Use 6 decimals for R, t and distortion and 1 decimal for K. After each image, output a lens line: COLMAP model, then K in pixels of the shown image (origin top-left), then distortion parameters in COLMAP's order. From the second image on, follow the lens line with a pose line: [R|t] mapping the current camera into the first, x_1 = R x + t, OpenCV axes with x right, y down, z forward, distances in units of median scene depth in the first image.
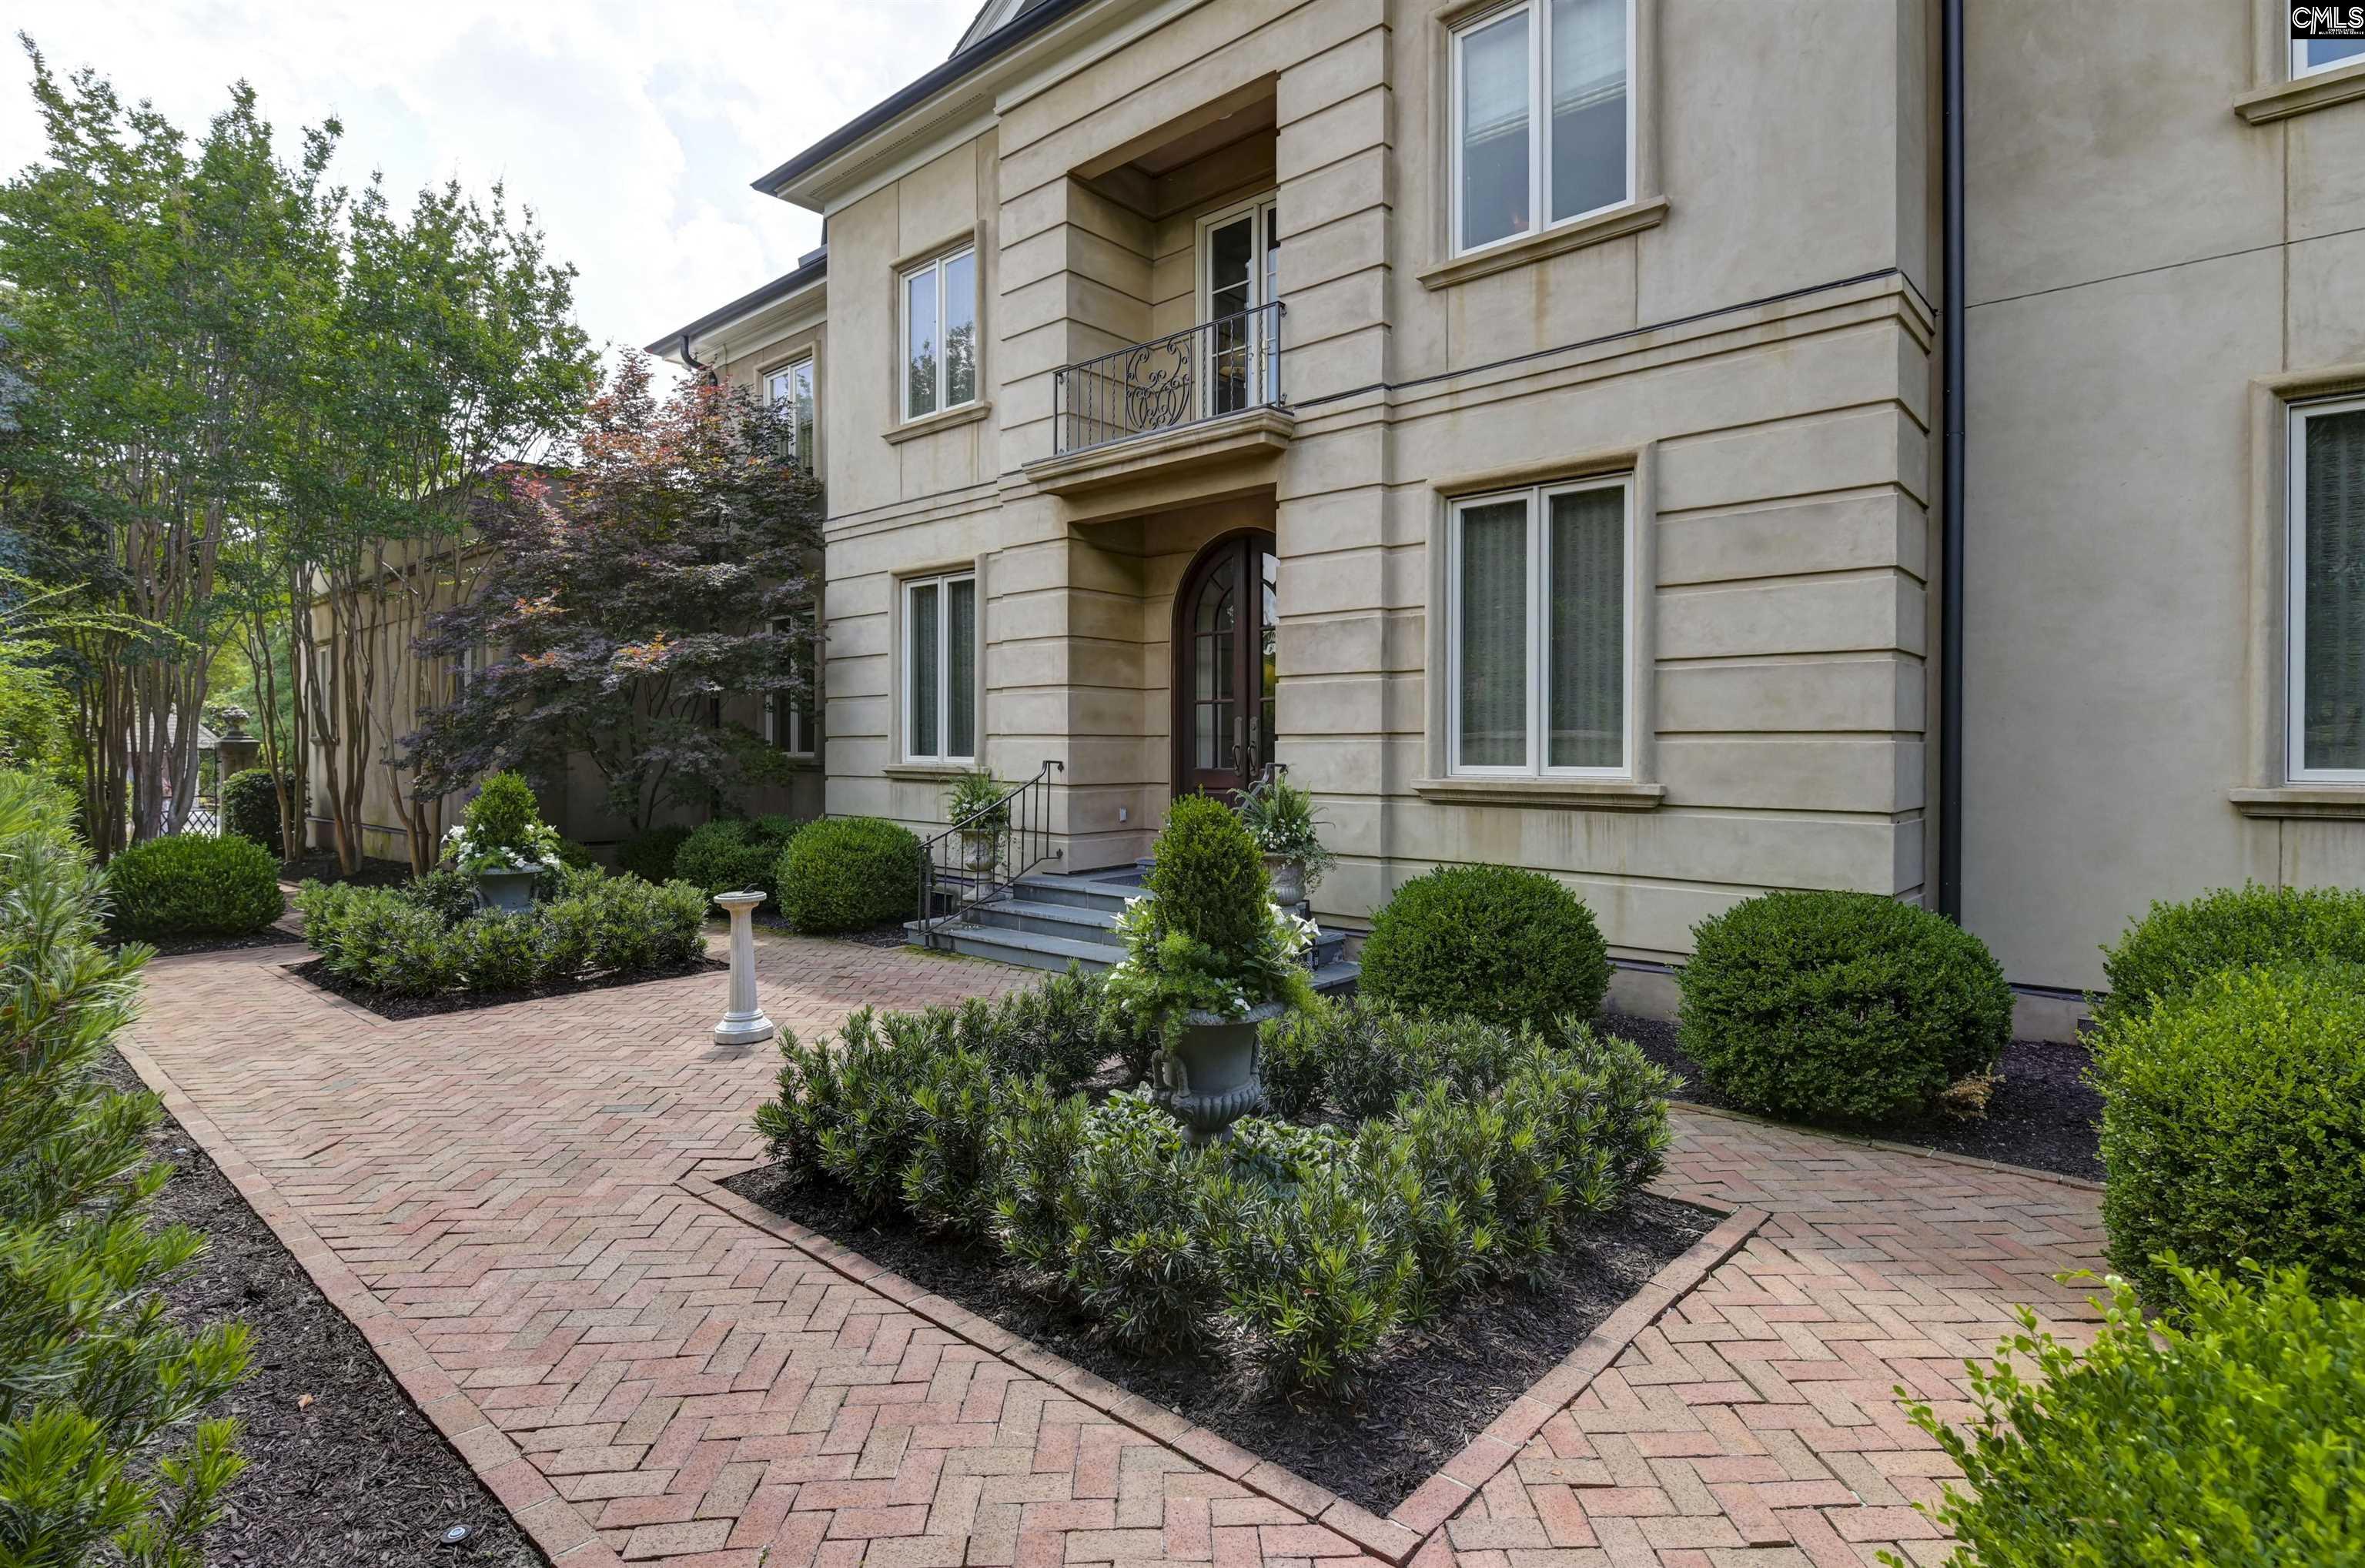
lens RADIAL K [[1215.0, 0, 1115.8], [0, 1215.0, 754.6], [0, 0, 1]] dist [-0.002307, -0.004278]
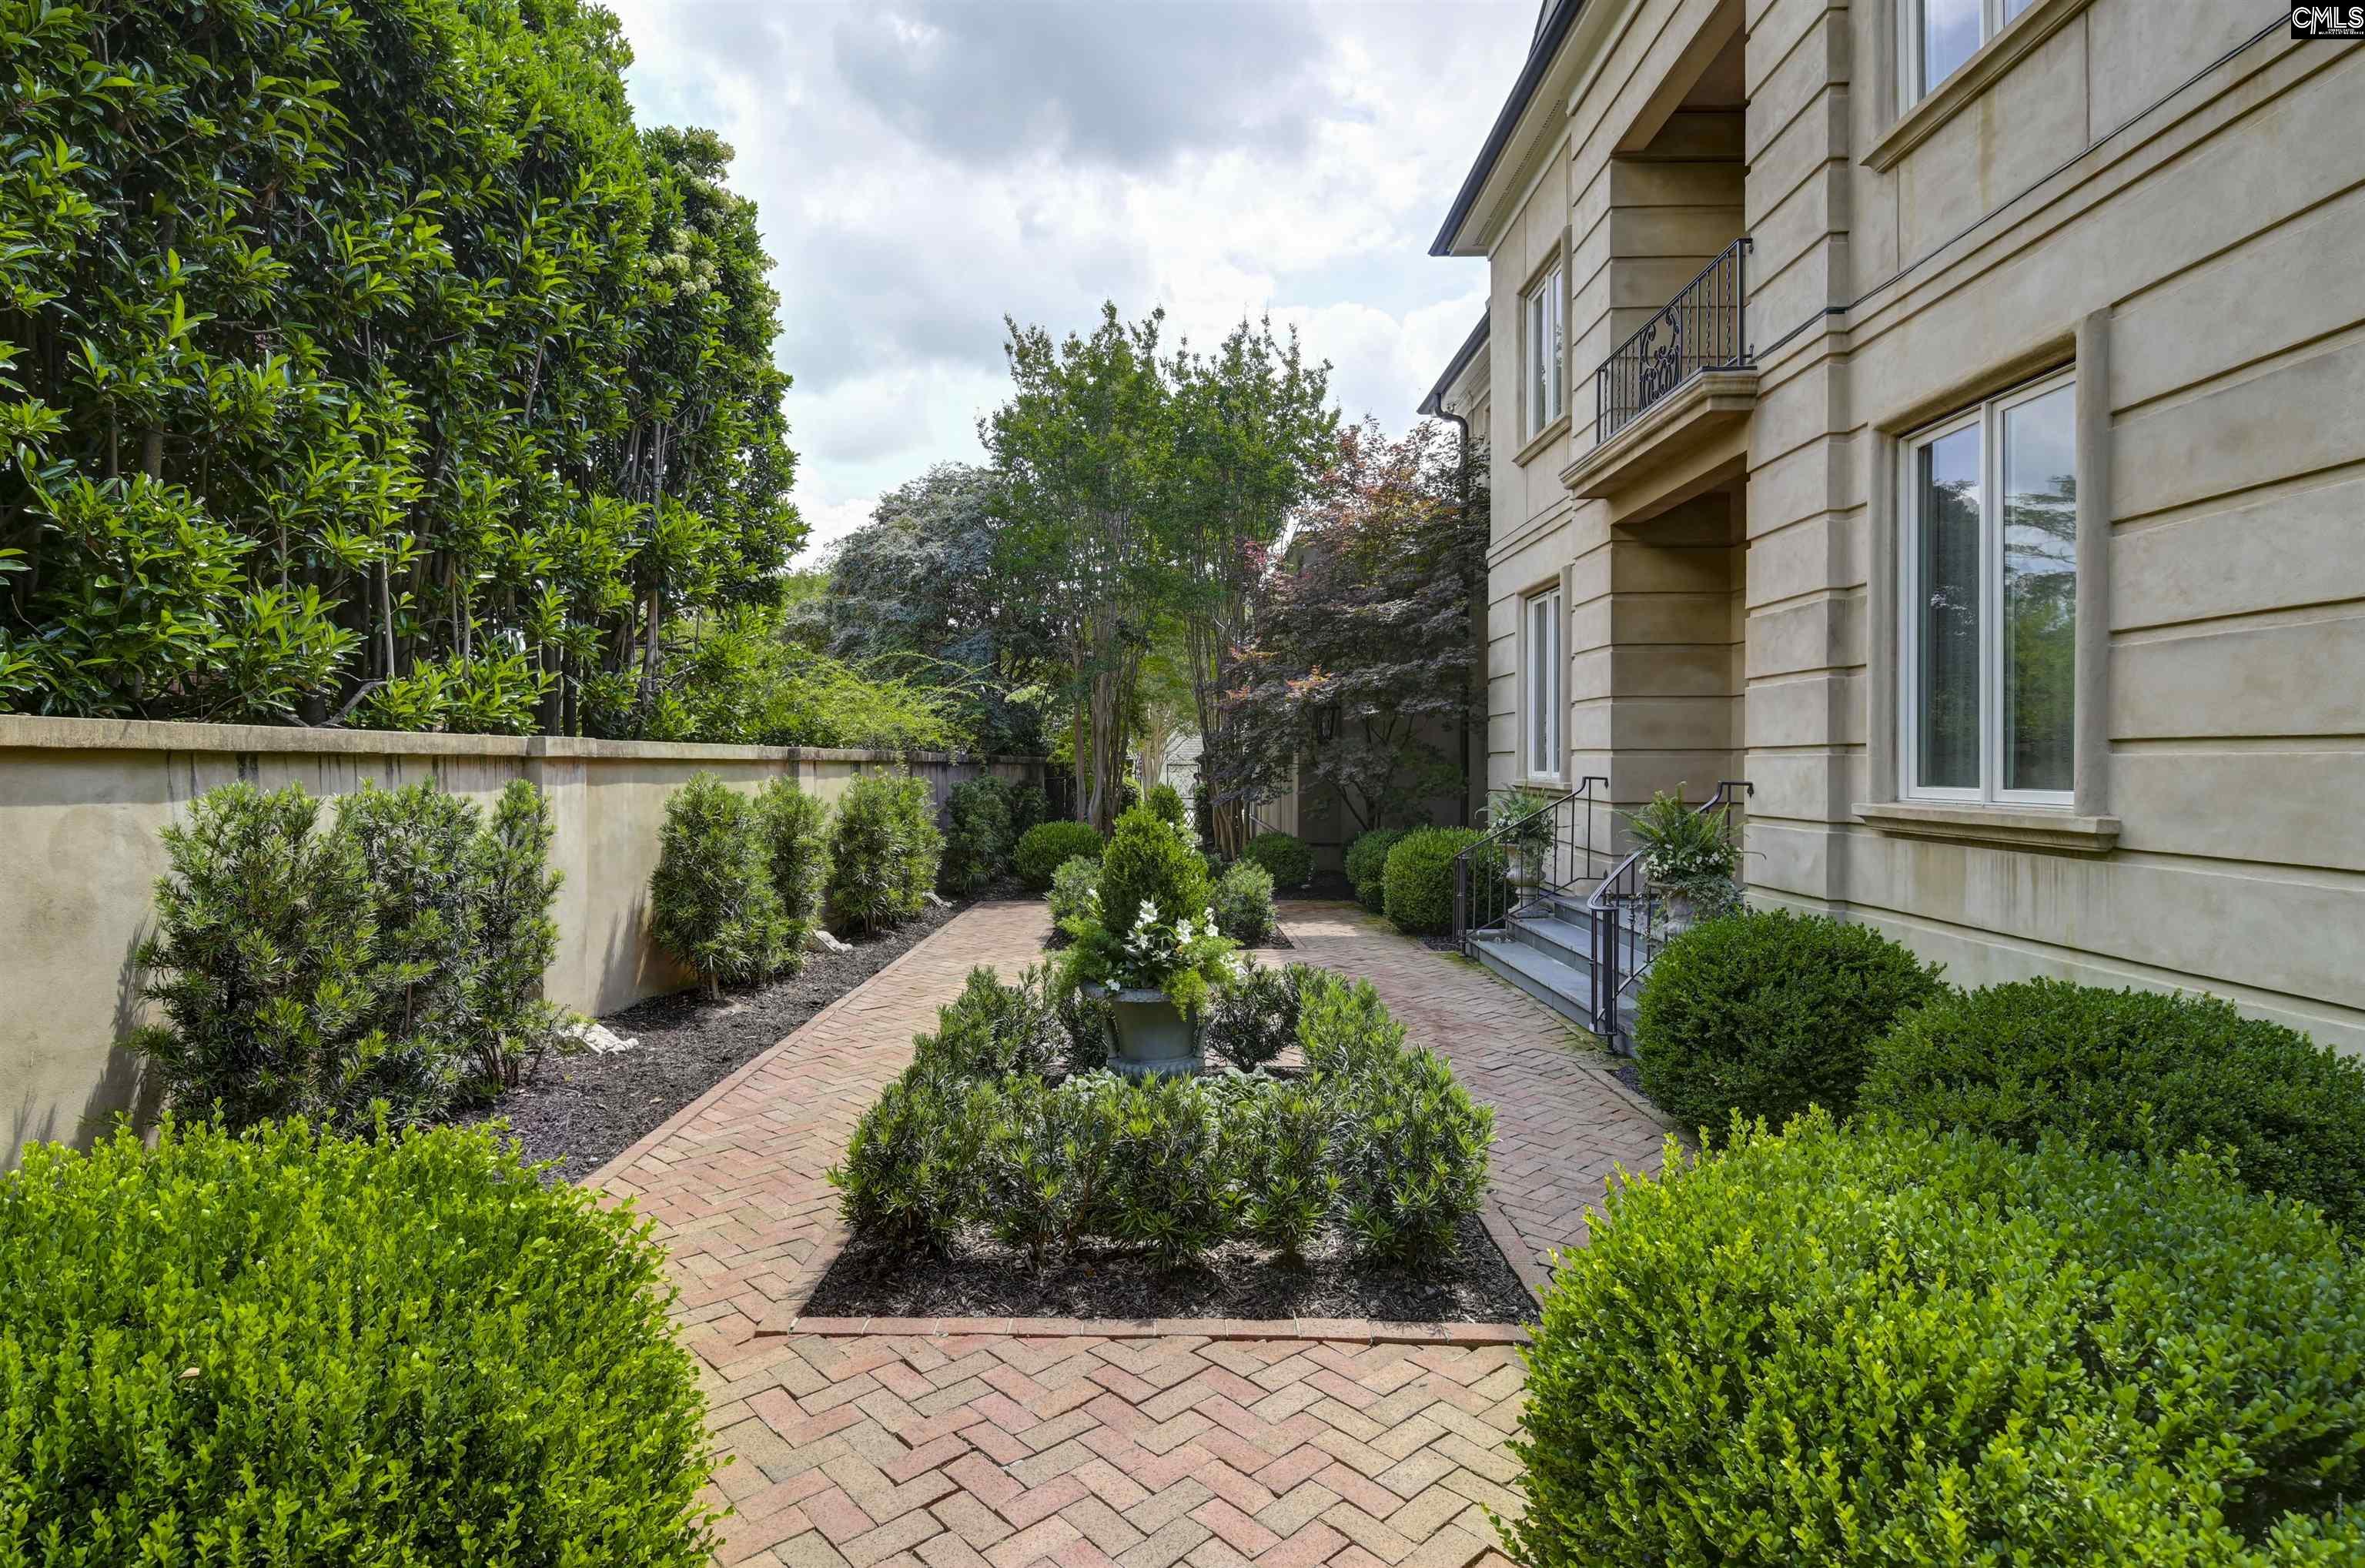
lens RADIAL K [[1215.0, 0, 1166.2], [0, 1215.0, 776.7], [0, 0, 1]] dist [-0.002307, -0.004278]
pose [[0.643180, 0.006578, -0.765686, 0.549836], [-0.000628, 0.999967, 0.008064, -0.002782], [0.765714, -0.004706, 0.643164, 0.148227]]
